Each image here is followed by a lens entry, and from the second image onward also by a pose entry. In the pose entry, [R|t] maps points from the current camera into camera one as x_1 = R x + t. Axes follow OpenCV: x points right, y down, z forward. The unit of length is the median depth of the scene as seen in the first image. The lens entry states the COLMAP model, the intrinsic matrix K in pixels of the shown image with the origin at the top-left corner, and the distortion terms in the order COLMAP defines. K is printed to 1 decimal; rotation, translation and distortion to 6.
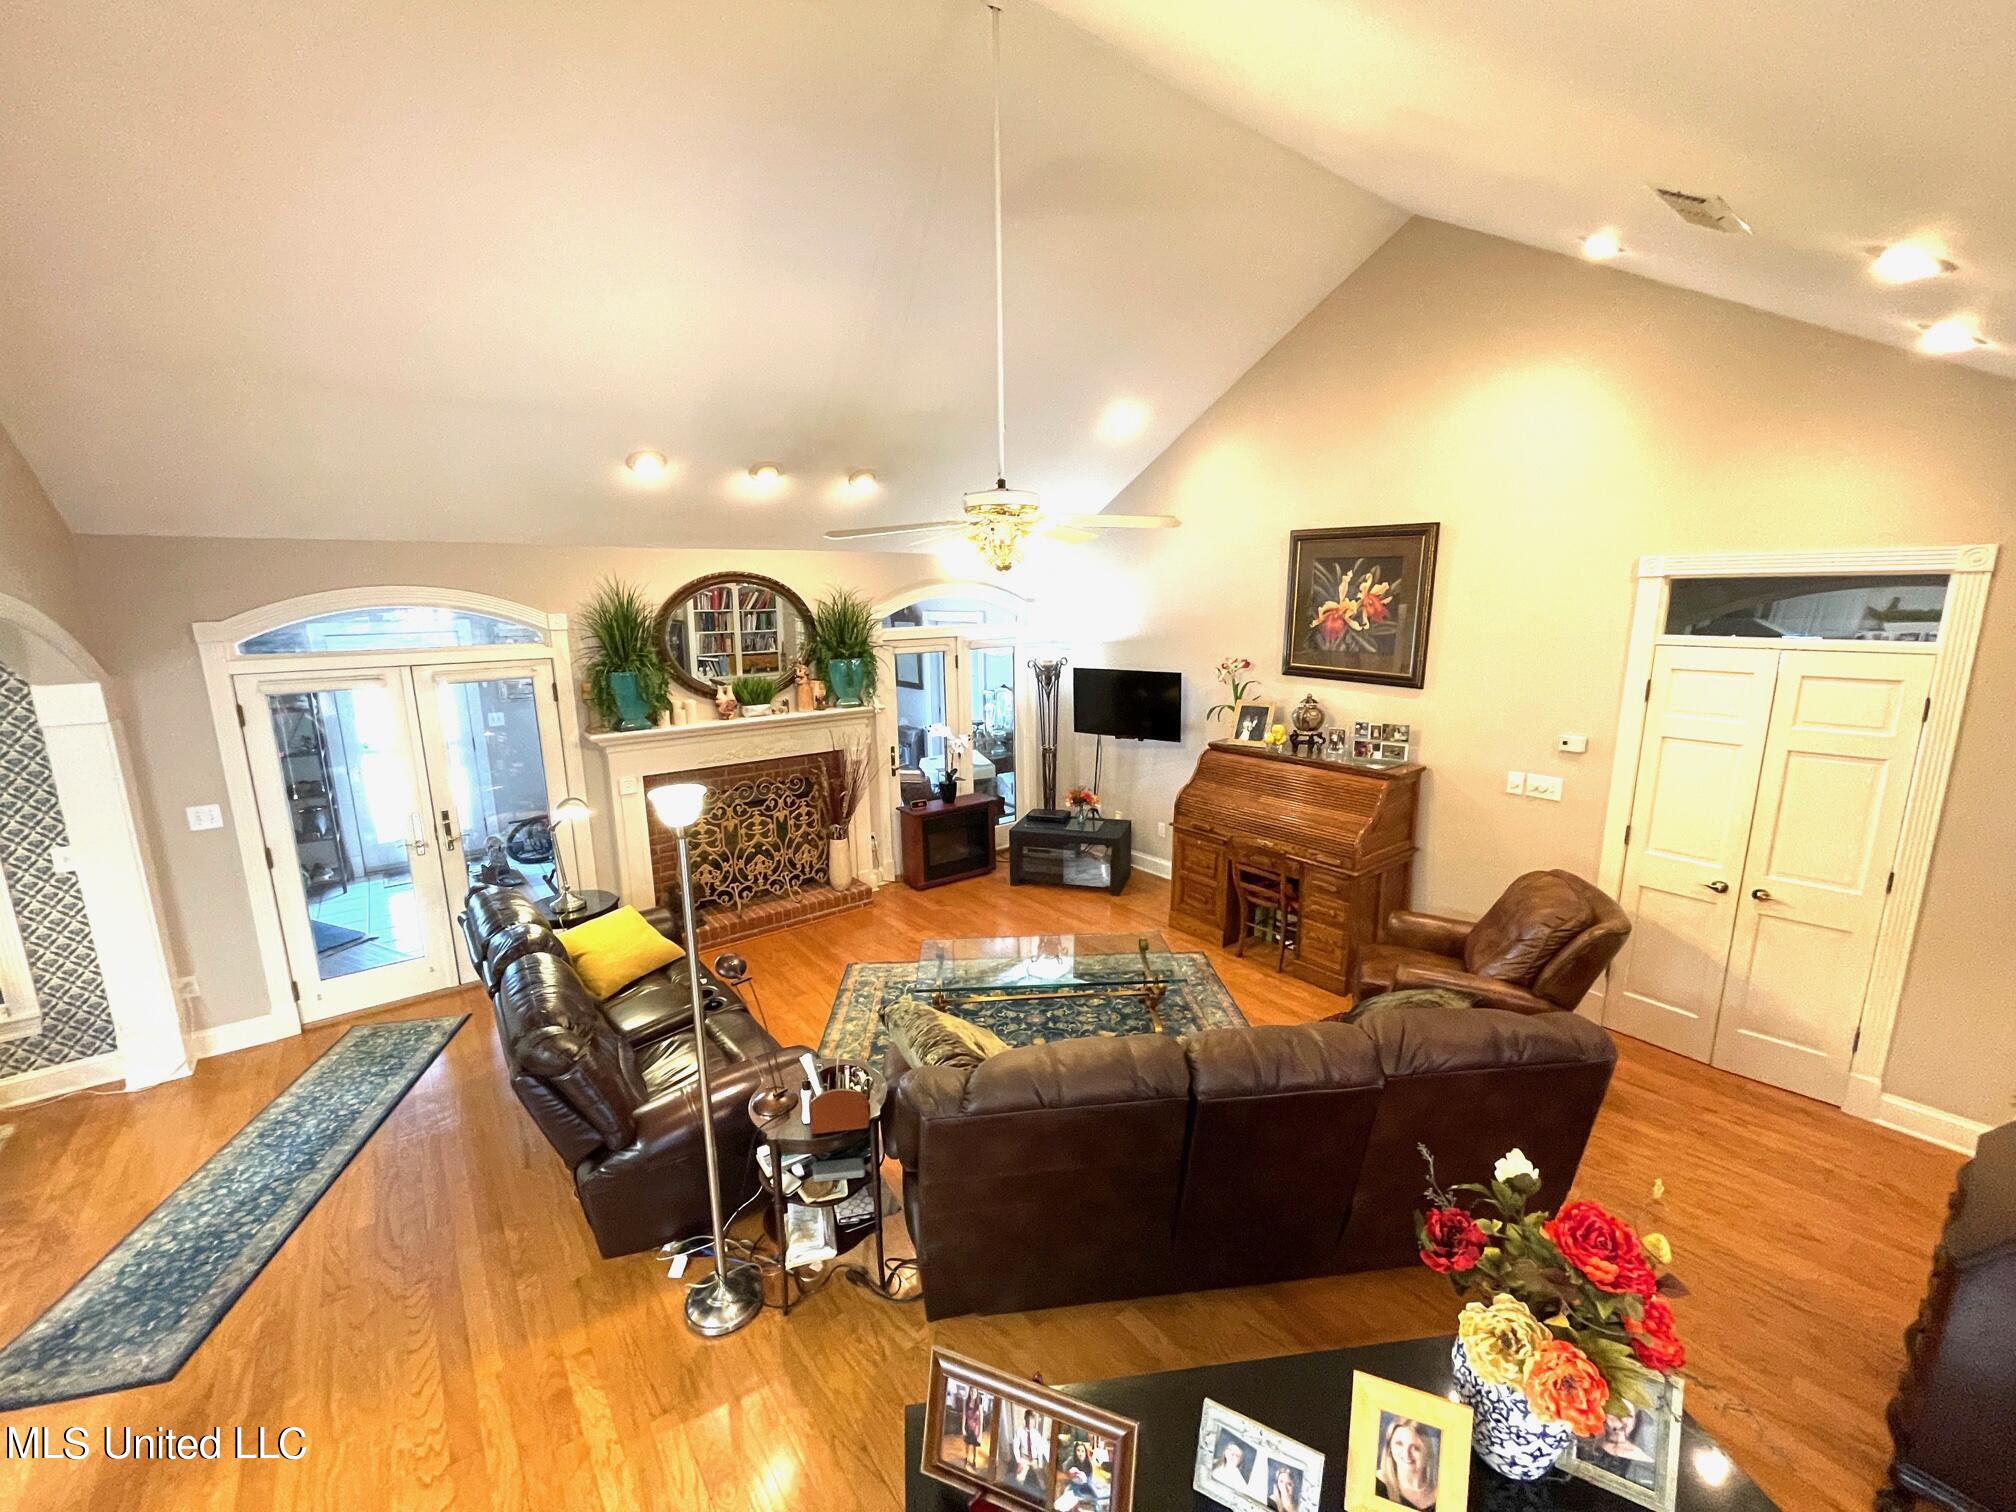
lens RADIAL K [[815.2, 0, 1005.6], [0, 815.2, 759.5], [0, 0, 1]] dist [0.000416, -0.000339]
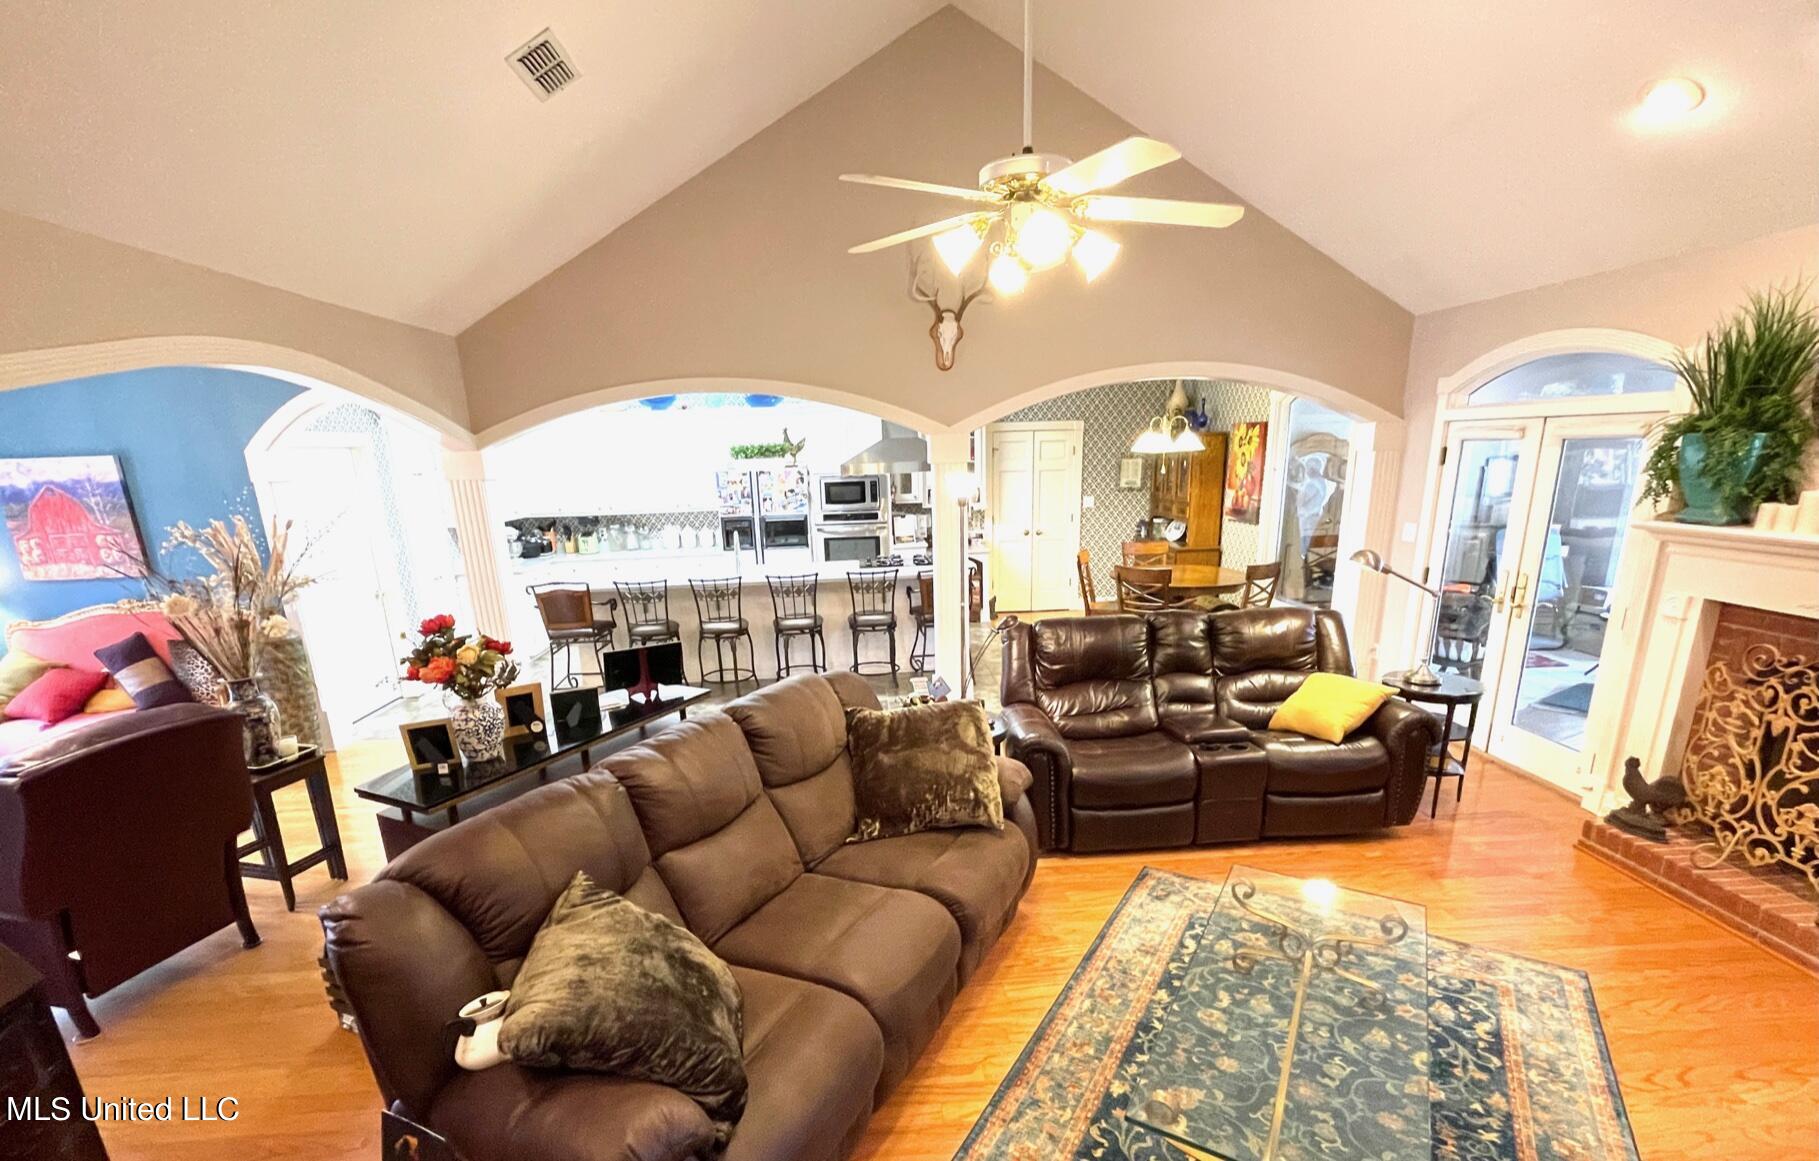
lens RADIAL K [[805.8, 0, 904.6], [0, 805.8, 689.3], [0, 0, 1]] dist [-0.007407, 0.000042]
pose [[-0.587468, 0.264649, -0.764750, 0.436649], [-0.115125, 0.908071, 0.402684, -0.094729], [0.801016, 0.324606, -0.502995, 0.802931]]
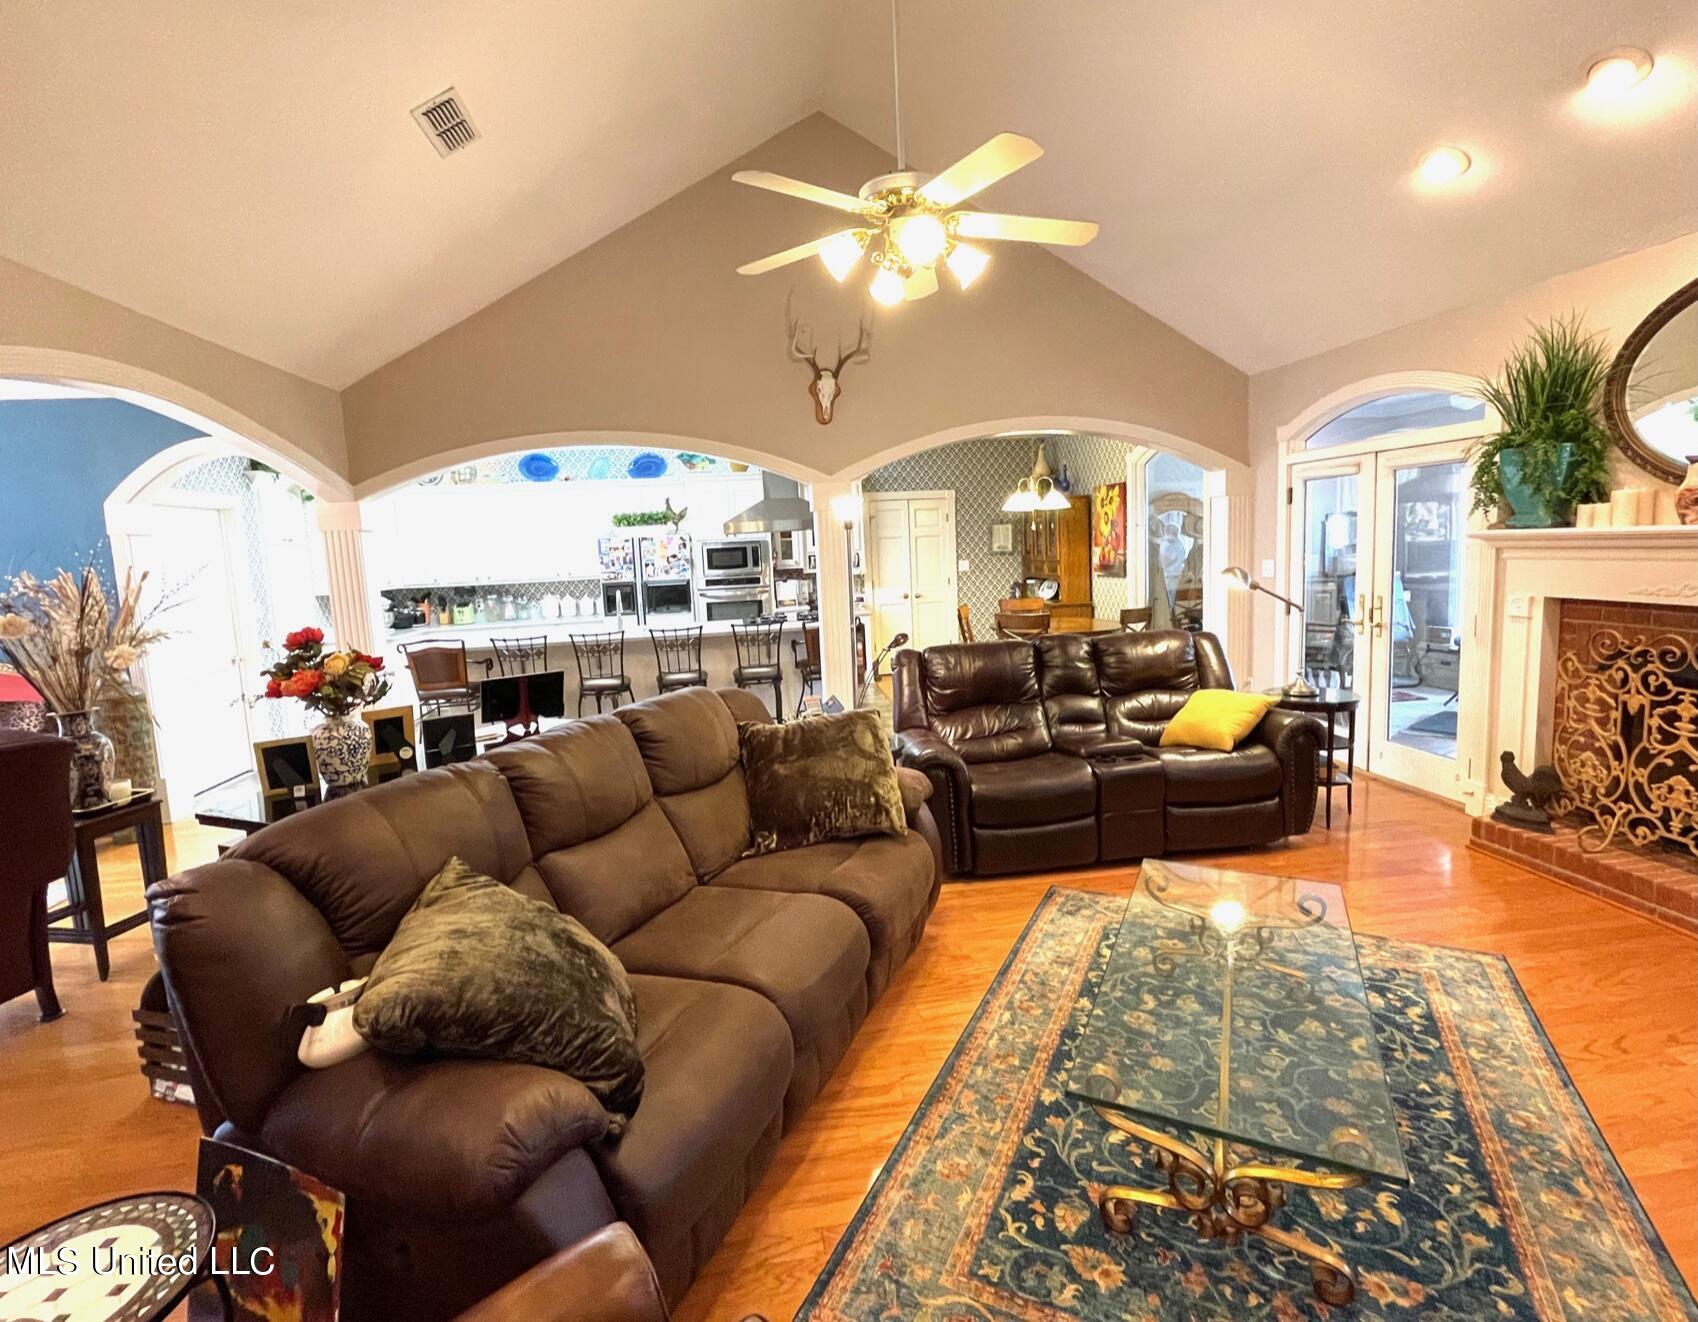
lens RADIAL K [[807.2, 0, 843.8], [0, 807.2, 646.0], [0, 0, 1]] dist [-0.004906, -0.001206]
pose [[-0.521984, 0.145026, -0.840536, 0.448943], [-0.109680, 0.965846, 0.234760, -0.033242], [0.845874, 0.214731, -0.488249, 0.807550]]
